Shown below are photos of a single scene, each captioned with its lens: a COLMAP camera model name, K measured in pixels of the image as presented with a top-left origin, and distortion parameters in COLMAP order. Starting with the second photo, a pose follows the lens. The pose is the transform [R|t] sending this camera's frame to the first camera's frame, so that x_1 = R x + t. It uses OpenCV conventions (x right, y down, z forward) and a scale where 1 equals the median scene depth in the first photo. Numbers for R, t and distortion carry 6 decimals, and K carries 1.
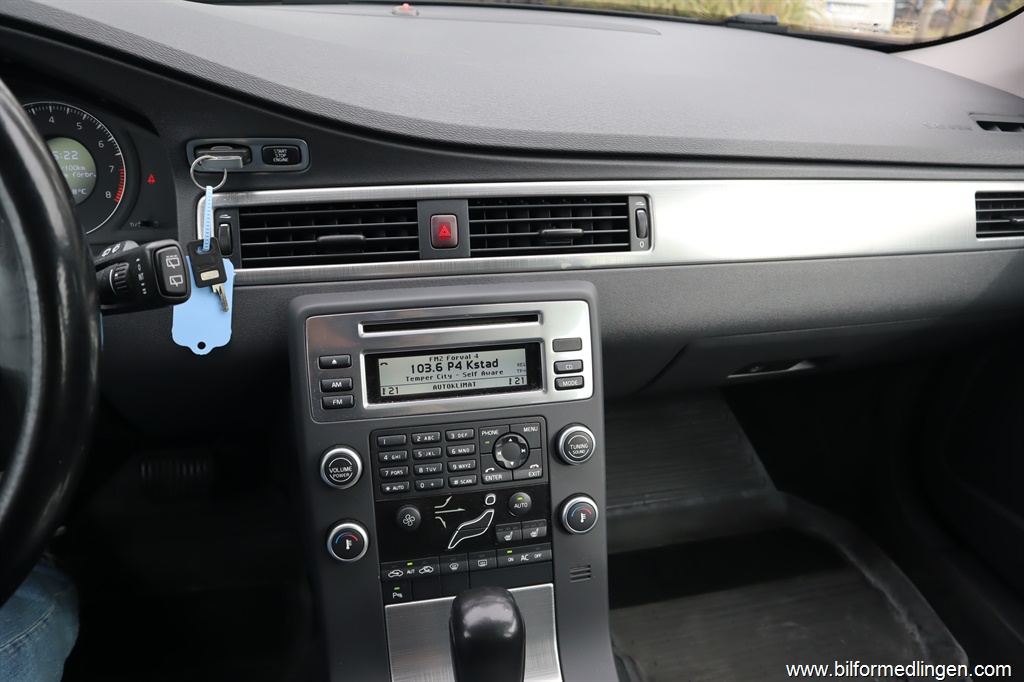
lens RADIAL K [[718.7, 0, 506.3], [0, 718.7, 348.5], [0, 0, 1]] dist [-0.122247, 0.082116]
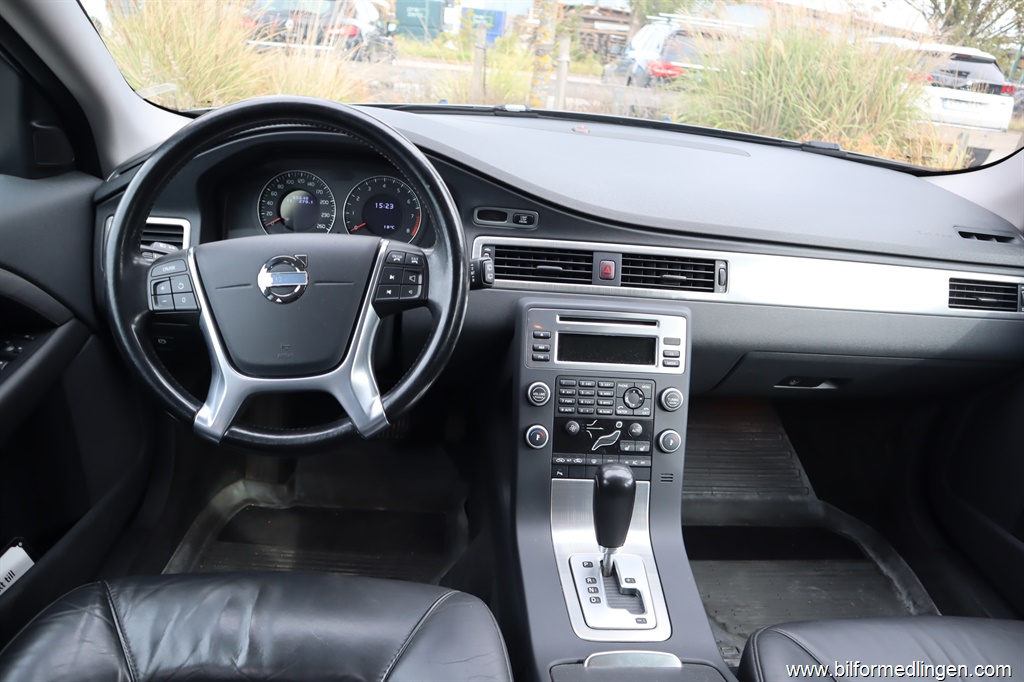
lens RADIAL K [[711.4, 0, 512.0], [0, 711.4, 341.0], [0, 0, 1]] dist [-0.125134, 0.082781]
pose [[0.987378, 0.101141, -0.121878, -0.088252], [-0.111710, 0.990248, -0.083244, 0.180029], [0.112271, 0.095808, 0.989048, -0.733076]]
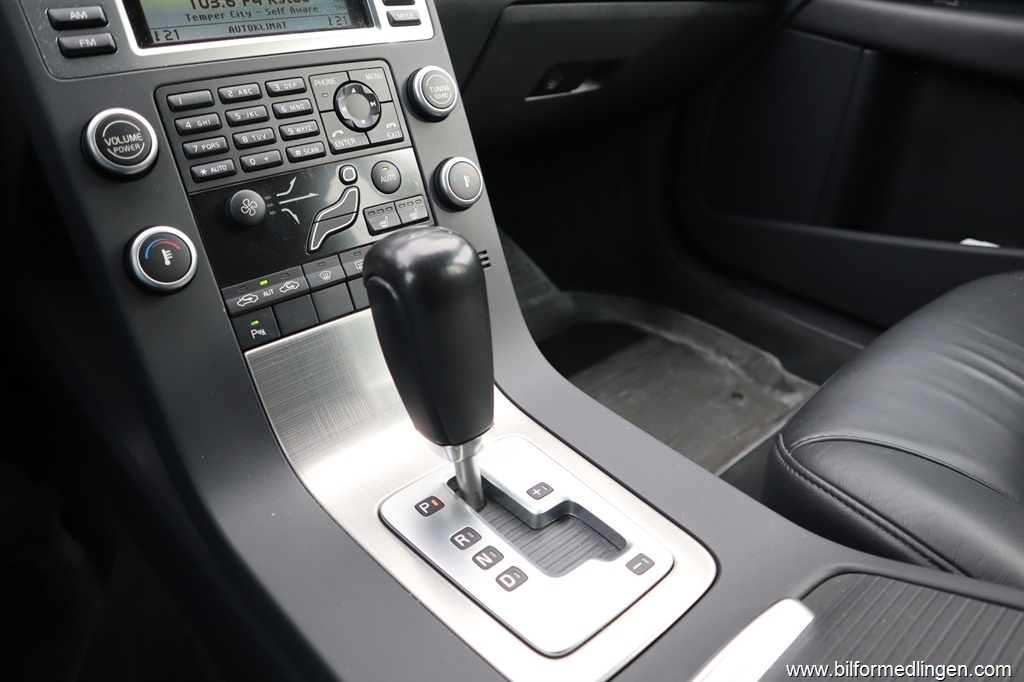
lens RADIAL K [[711.4, 0, 512.0], [0, 711.4, 341.0], [0, 0, 1]] dist [-0.125134, 0.082781]
pose [[0.870726, -0.270736, 0.410534, -0.213312], [0.257770, 0.962206, 0.087828, 0.349658], [-0.418797, 0.029349, 0.907605, 0.284799]]
